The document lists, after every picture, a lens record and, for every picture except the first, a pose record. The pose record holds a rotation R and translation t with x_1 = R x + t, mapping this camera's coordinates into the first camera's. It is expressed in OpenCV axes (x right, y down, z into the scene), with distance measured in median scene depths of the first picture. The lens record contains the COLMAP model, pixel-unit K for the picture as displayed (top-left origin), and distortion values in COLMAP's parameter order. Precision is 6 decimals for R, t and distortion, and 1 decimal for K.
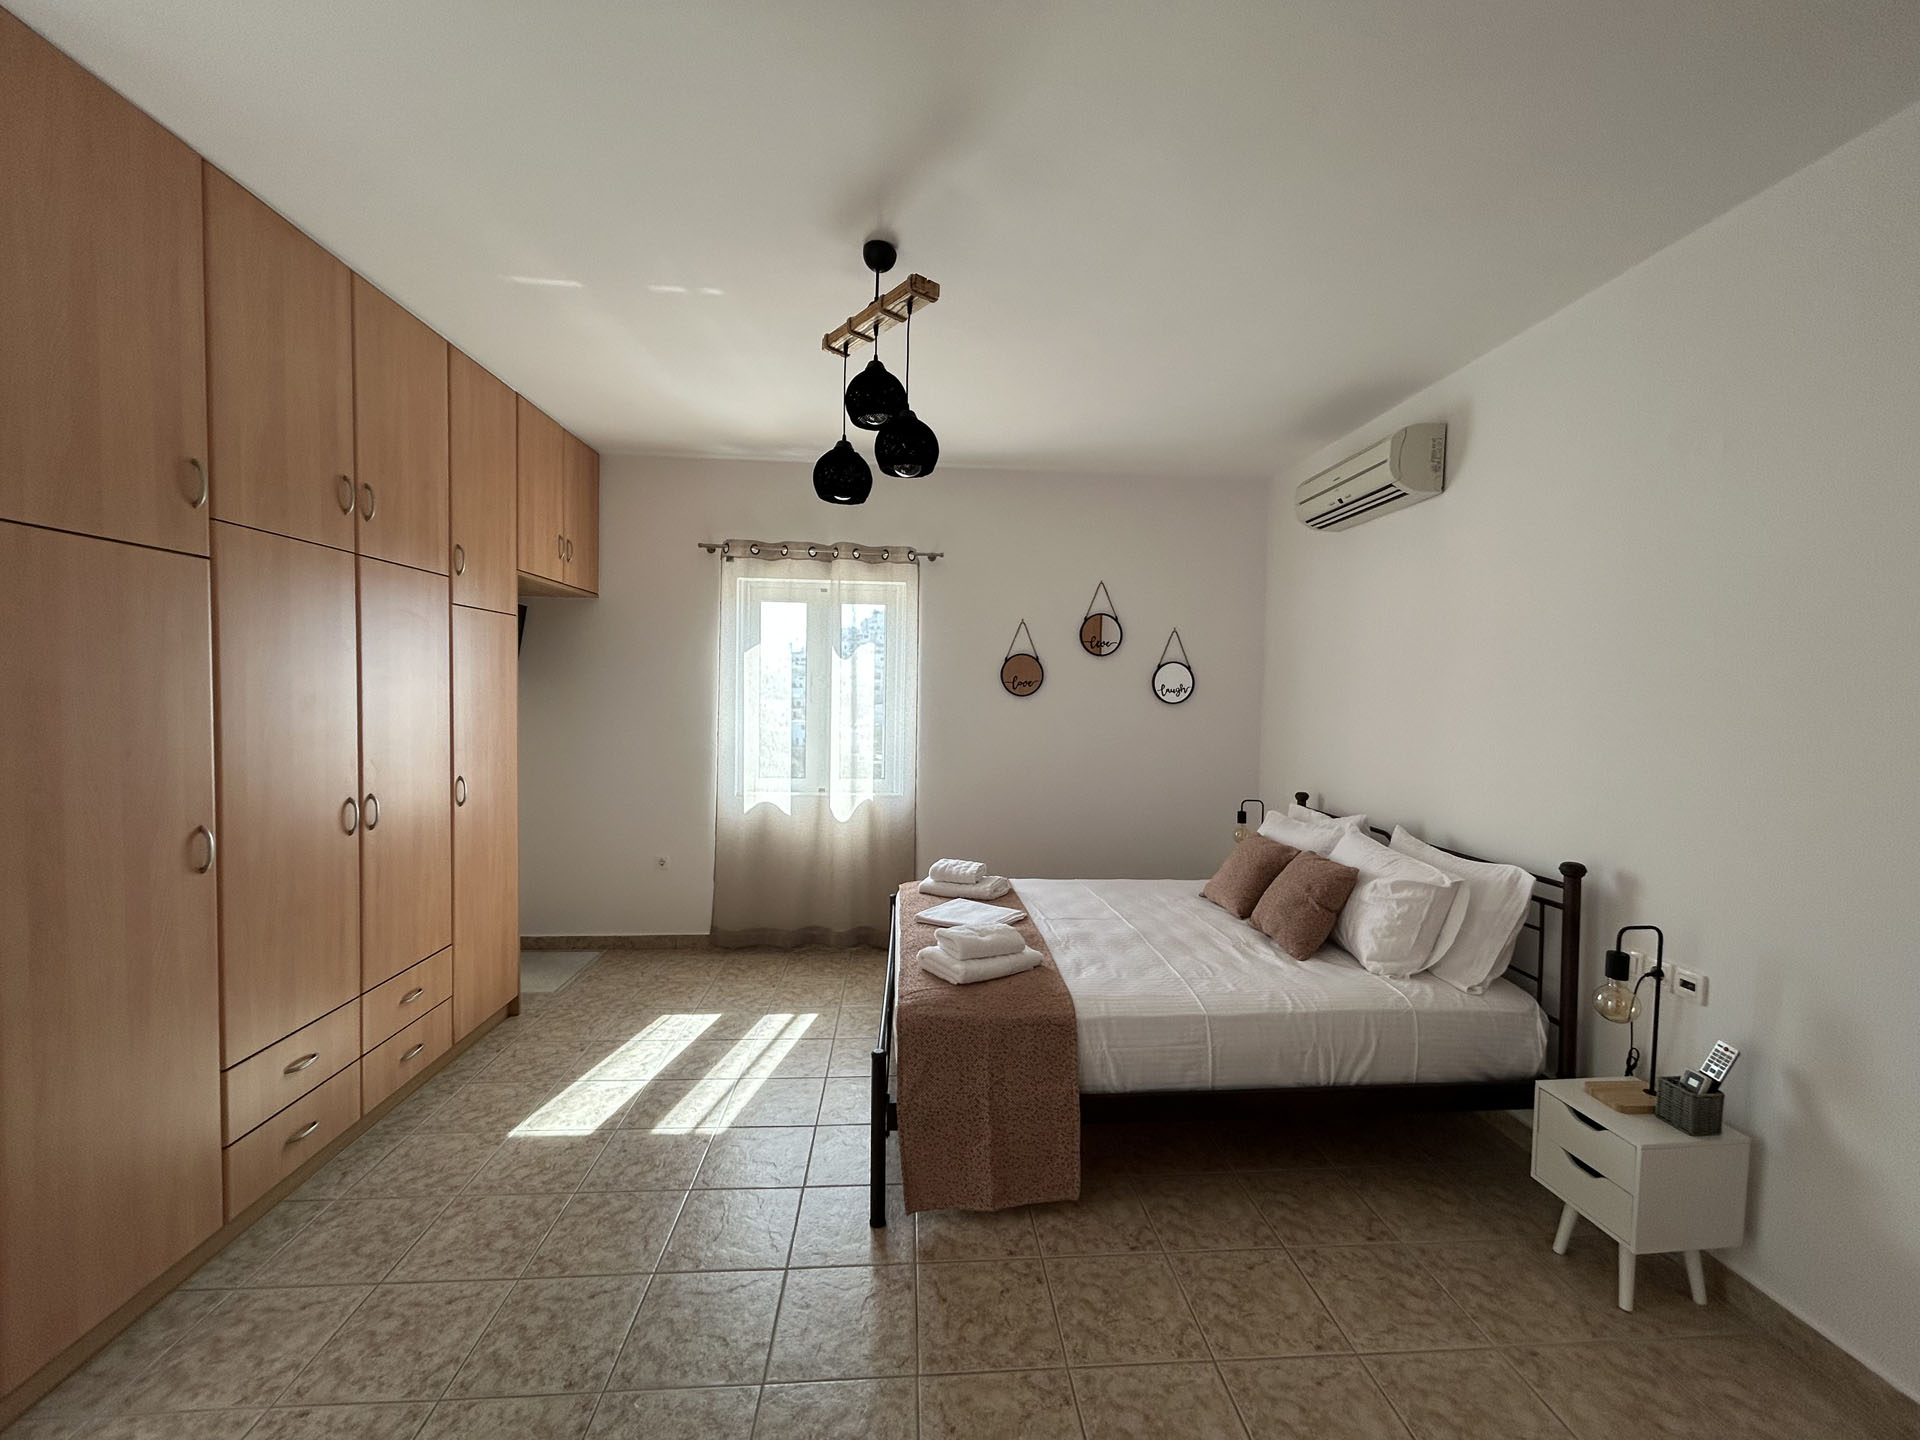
lens RADIAL K [[776.1, 0, 960.7], [0, 776.1, 717.0], [0, 0, 1]] dist [0.000664, 0.000791]
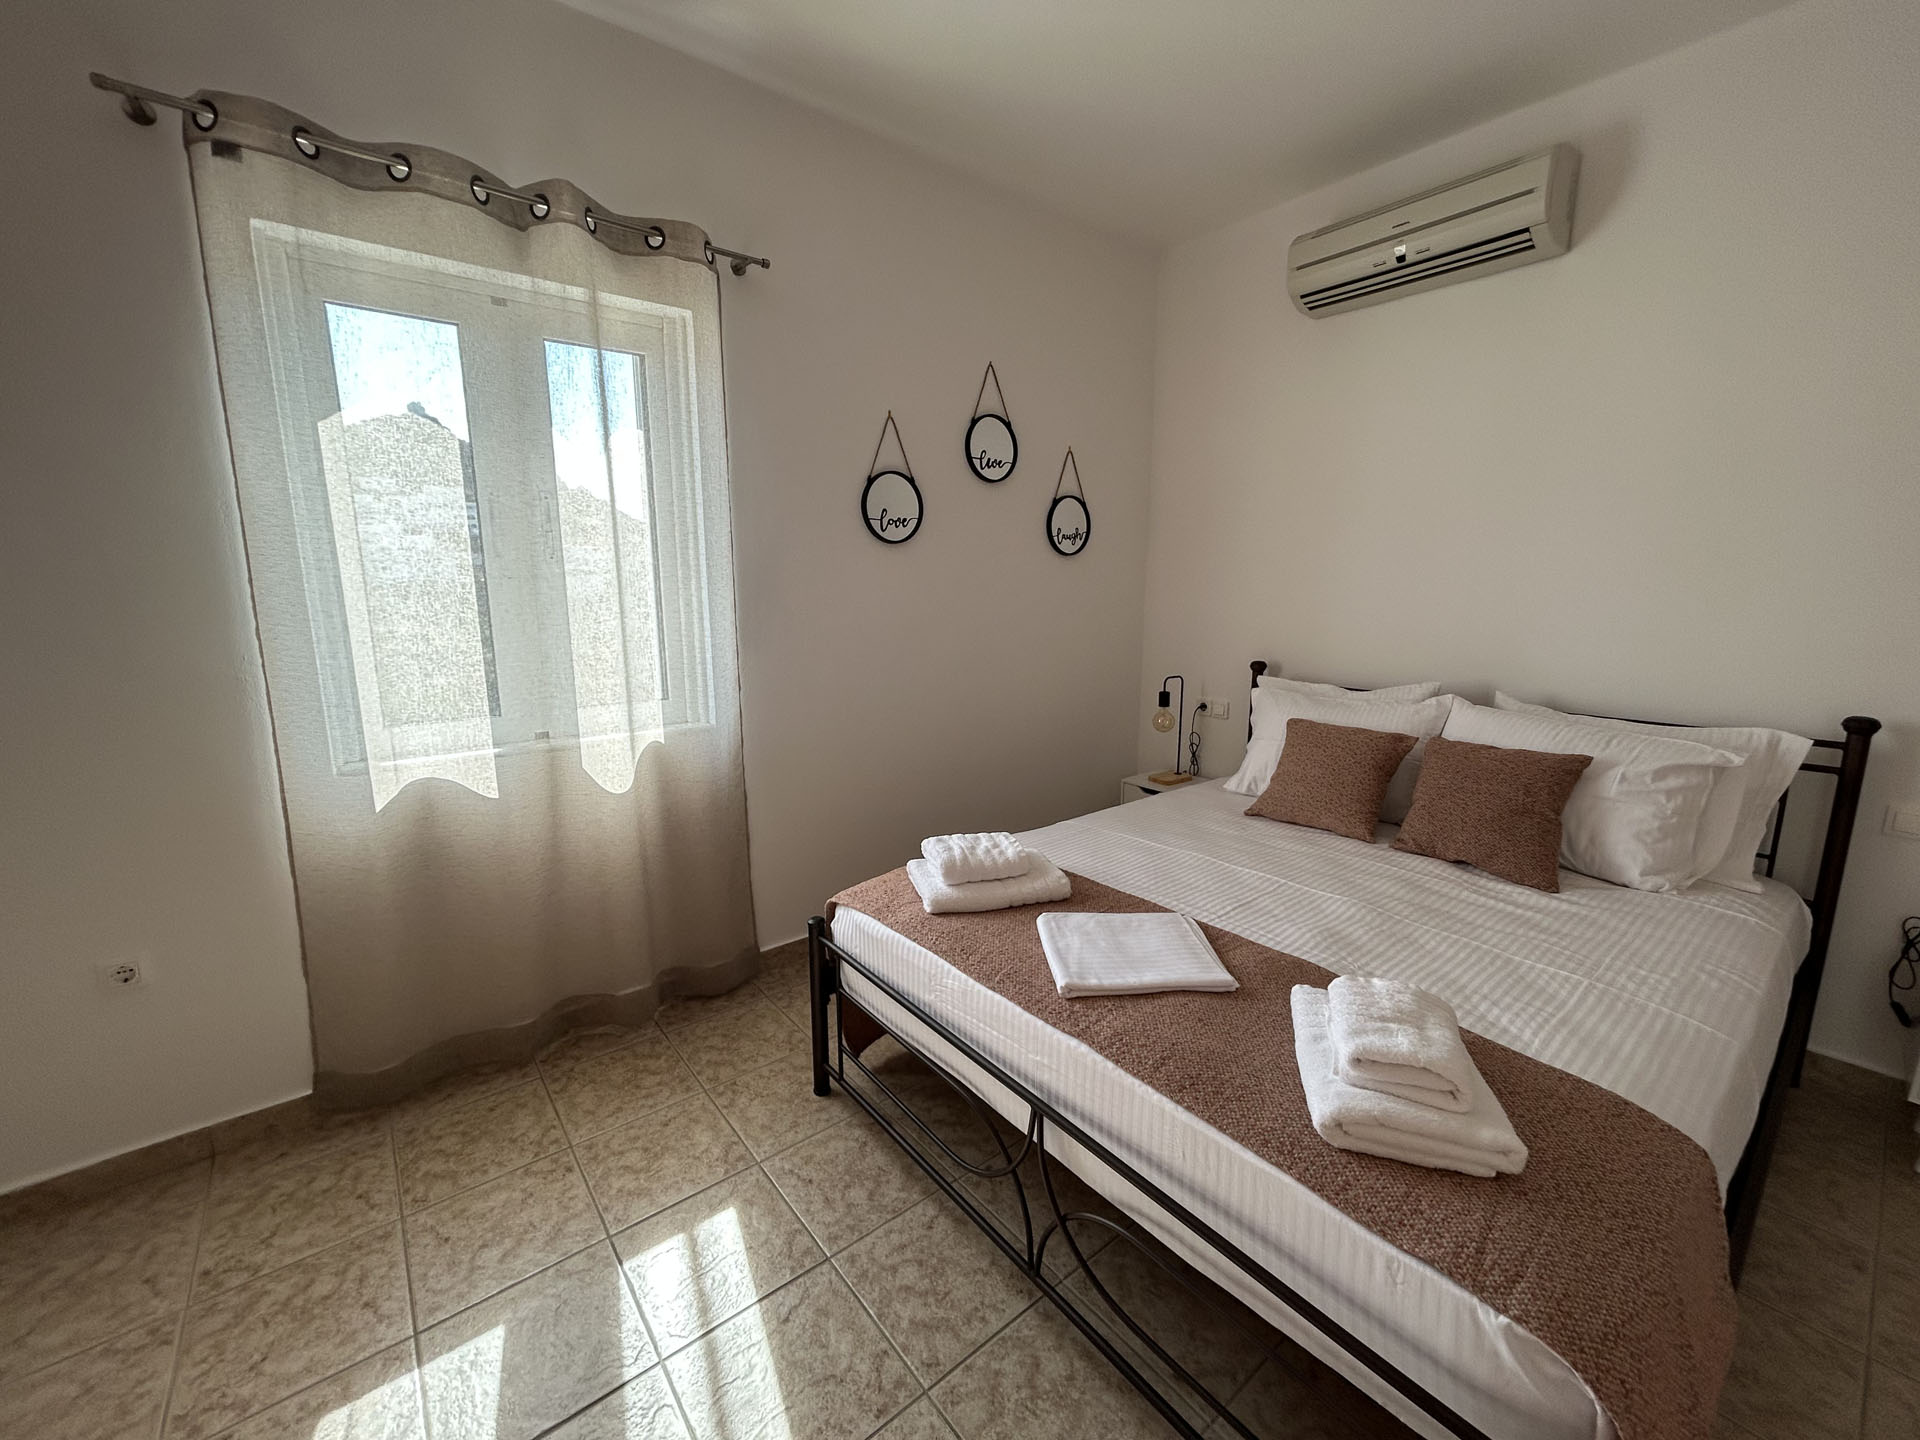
lens RADIAL K [[776.1, 0, 959.6], [0, 776.1, 717.9], [0, 0, 1]] dist [0.000664, 0.000791]
pose [[0.821711, -0.120452, 0.557030, -0.350298], [0.033194, 0.985865, 0.164218, 0.016087], [-0.568937, -0.116450, 0.814095, 0.664158]]
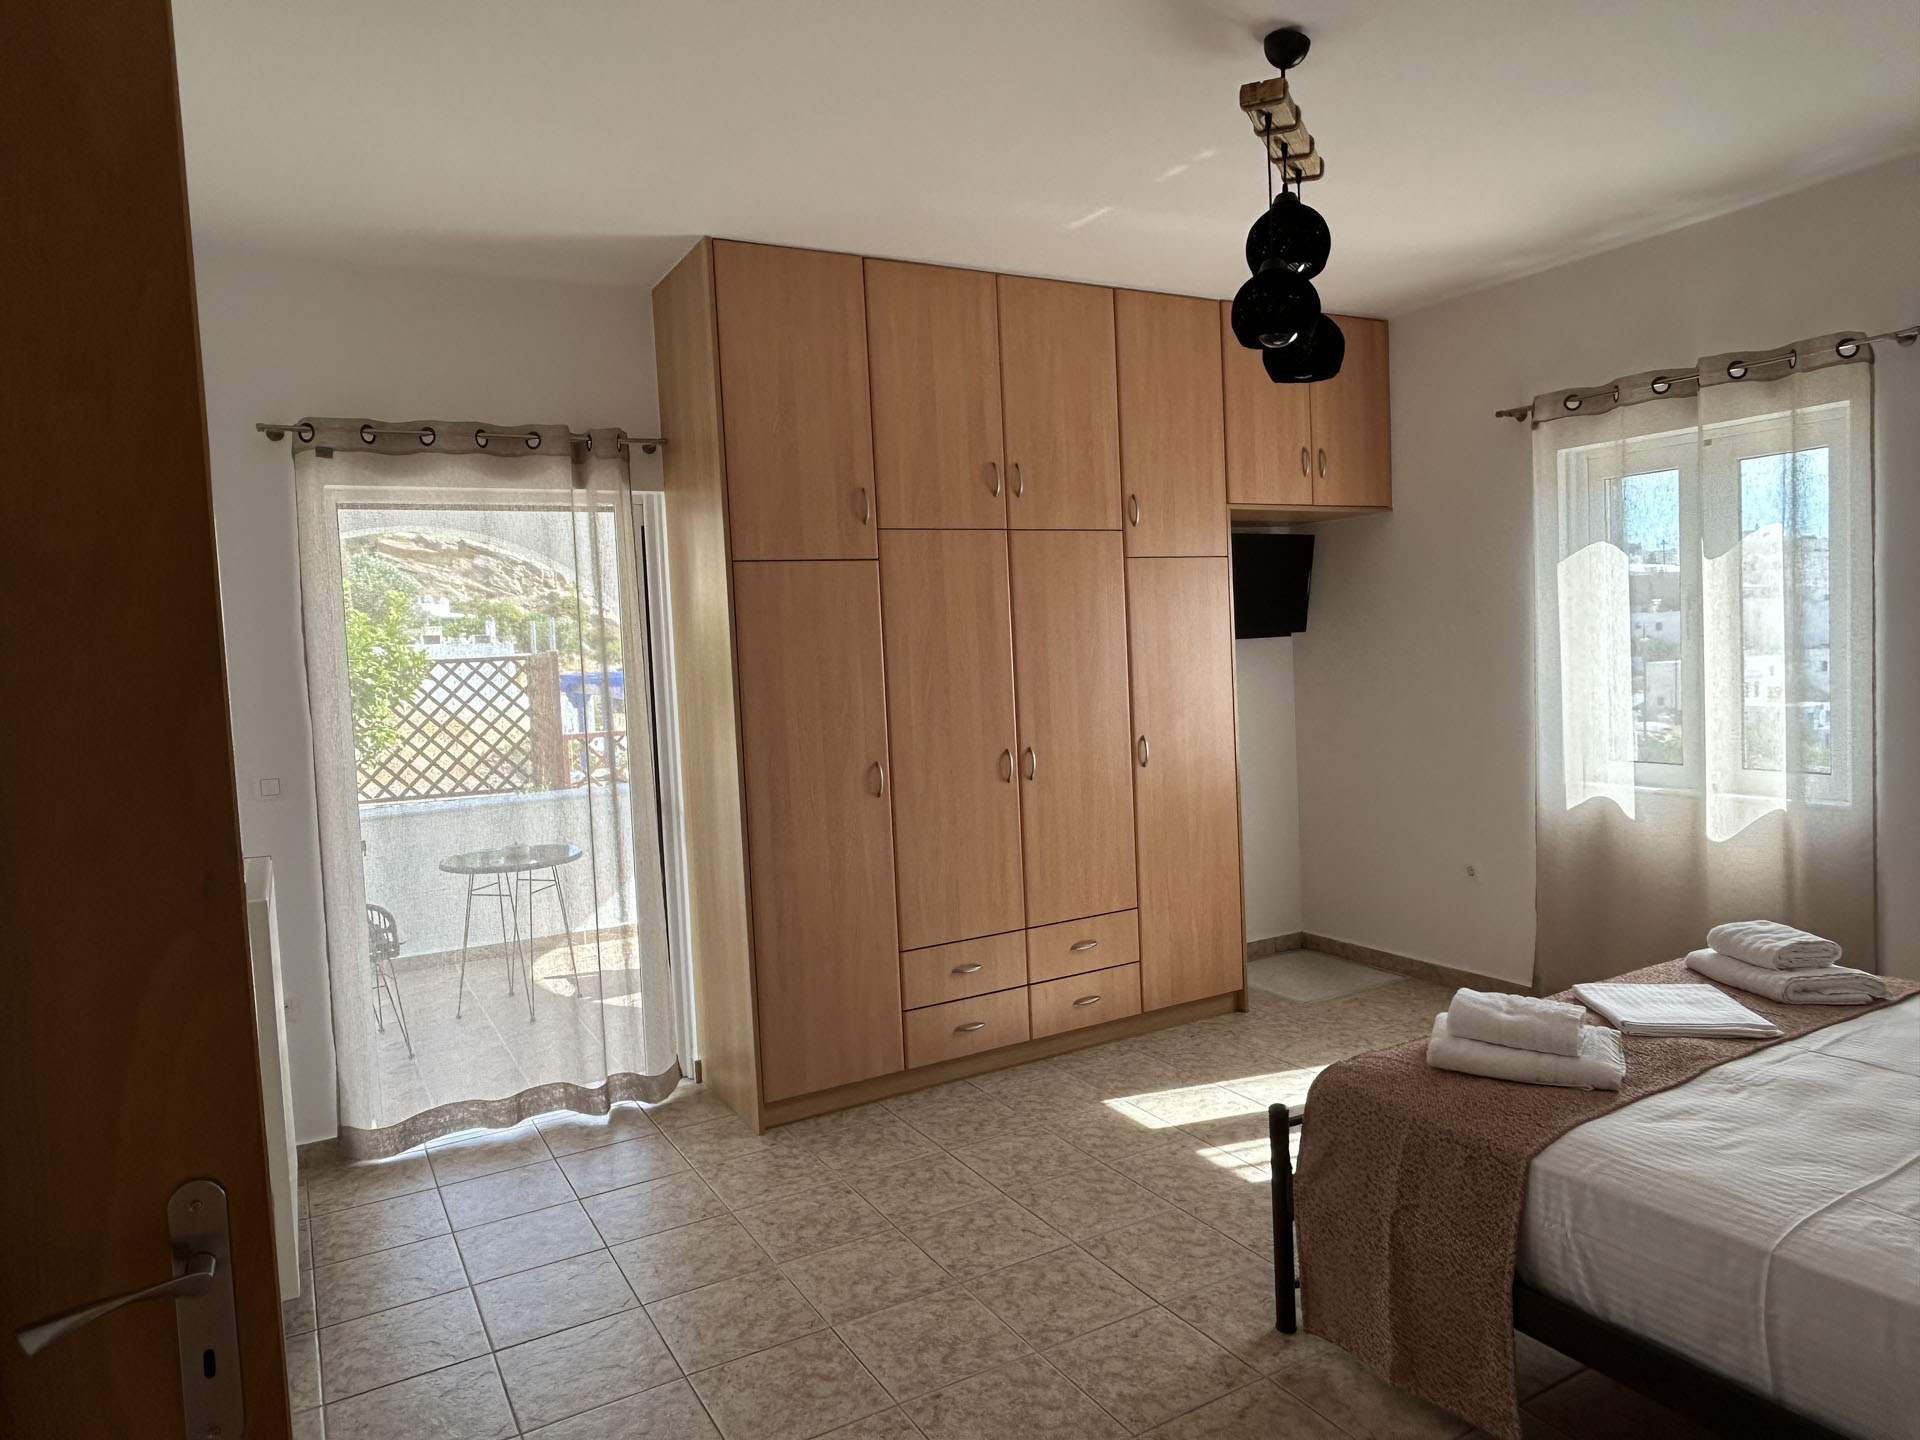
lens RADIAL K [[1209.7, 0, 957.7], [0, 1209.7, 703.1], [0, 0, 1]] dist [0.015142, -0.005420]
pose [[0.431274, 0.008572, -0.902180, 0.595845], [0.022374, 0.999546, 0.020192, 0.000724], [0.901944, -0.028894, 0.430886, 0.146337]]
